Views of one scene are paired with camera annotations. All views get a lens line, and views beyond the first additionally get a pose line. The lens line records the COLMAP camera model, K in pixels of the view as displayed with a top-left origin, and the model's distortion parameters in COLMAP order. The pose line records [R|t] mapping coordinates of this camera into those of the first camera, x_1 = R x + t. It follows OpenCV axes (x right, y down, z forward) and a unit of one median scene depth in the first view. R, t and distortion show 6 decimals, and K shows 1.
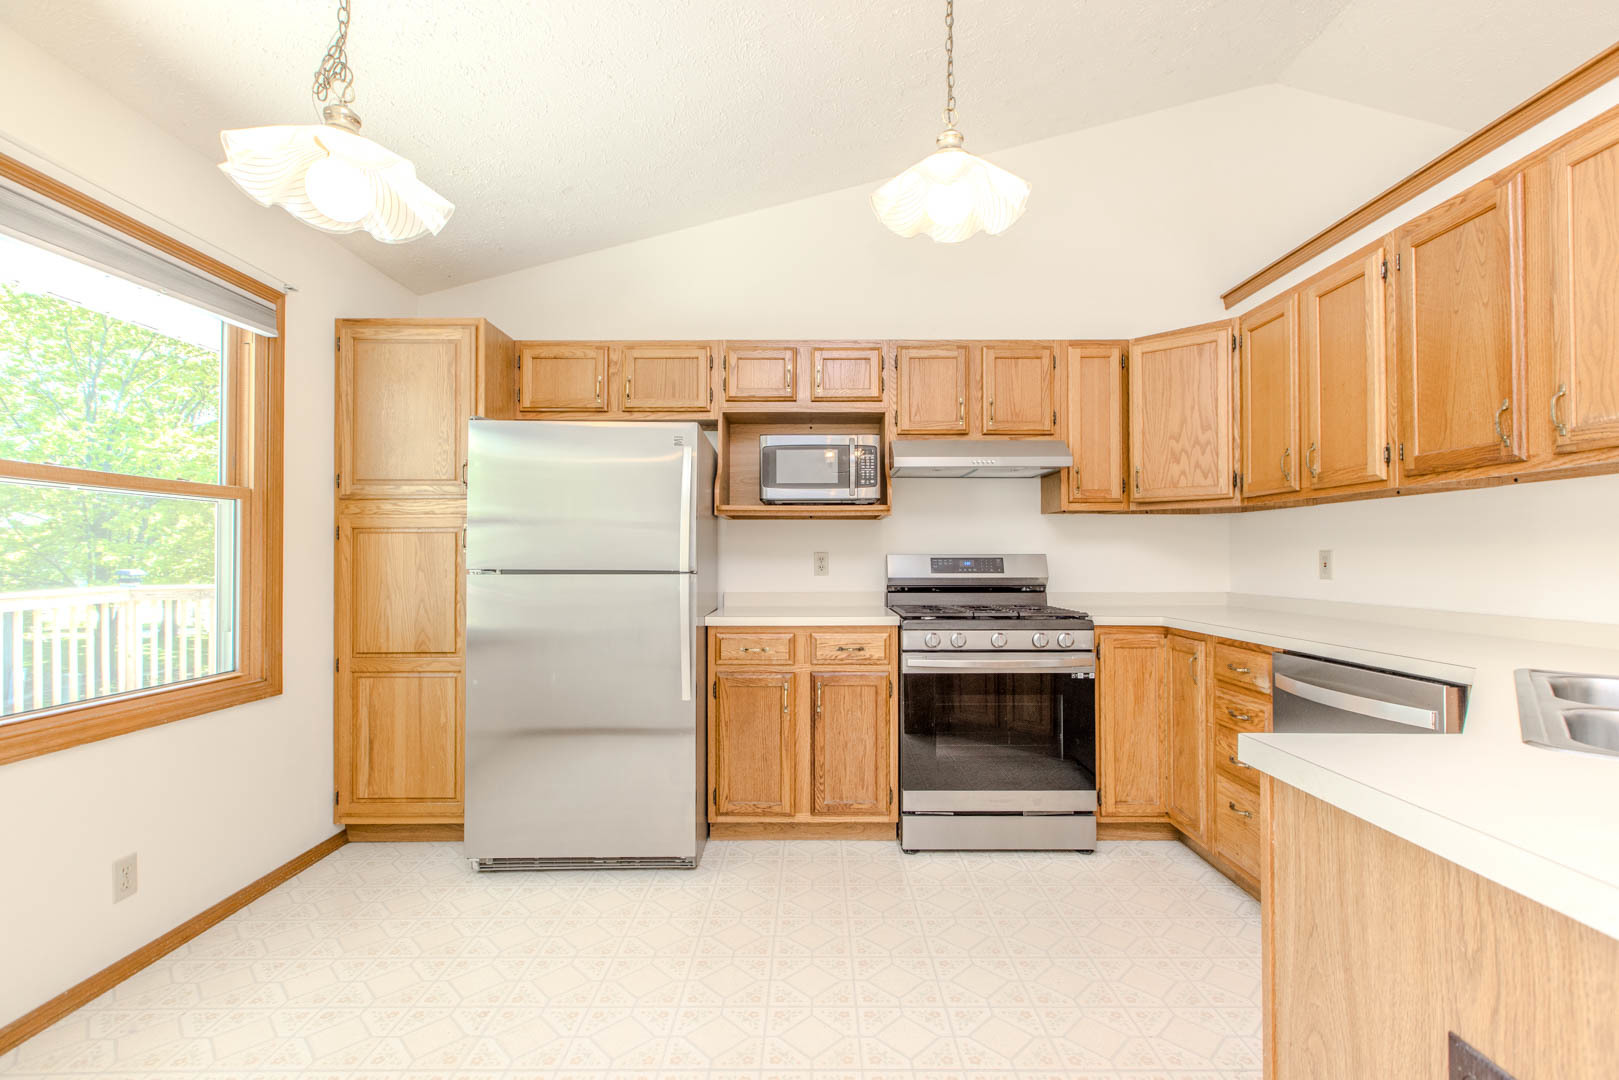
lens RADIAL K [[718.0, 0, 811.1], [0, 718.0, 546.3], [0, 0, 1]] dist [-0.005028, 0.002057]
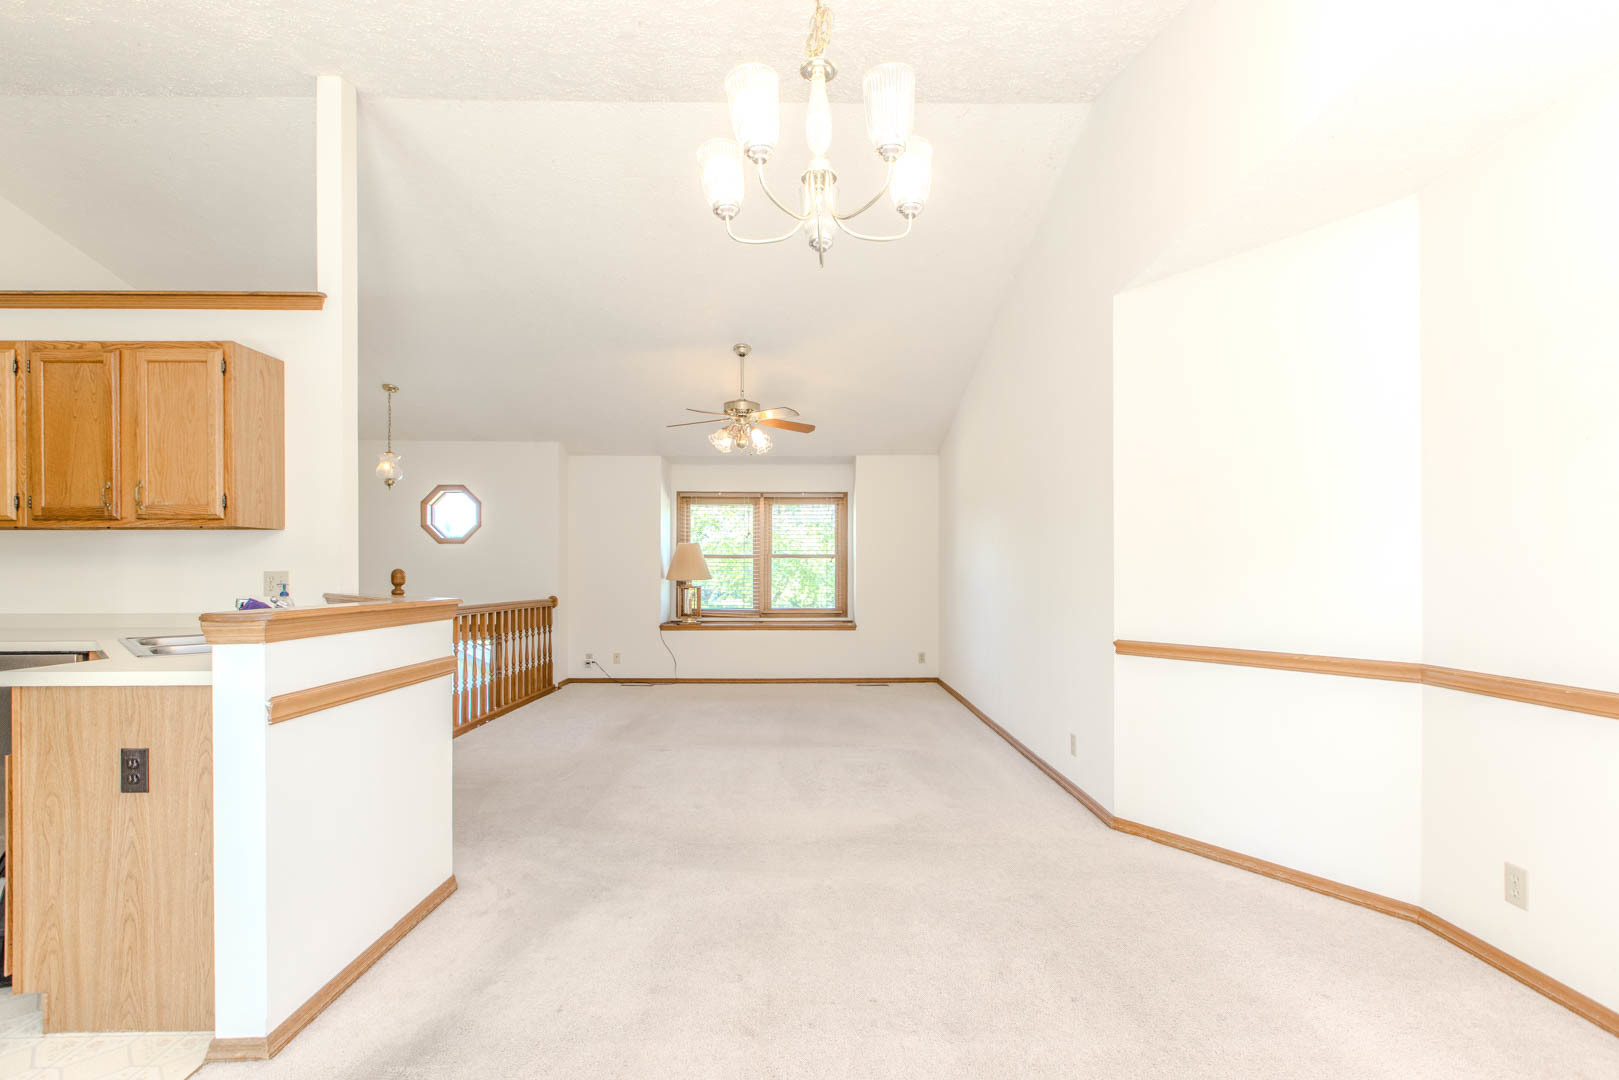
lens RADIAL K [[718.0, 0, 807.9], [0, 718.0, 576.3], [0, 0, 1]] dist [-0.005028, 0.002057]
pose [[-0.015036, -0.005984, 0.999869, -0.443699], [-0.012895, 0.999900, 0.005791, -0.009714], [-0.999804, -0.012806, -0.015112, -0.372677]]
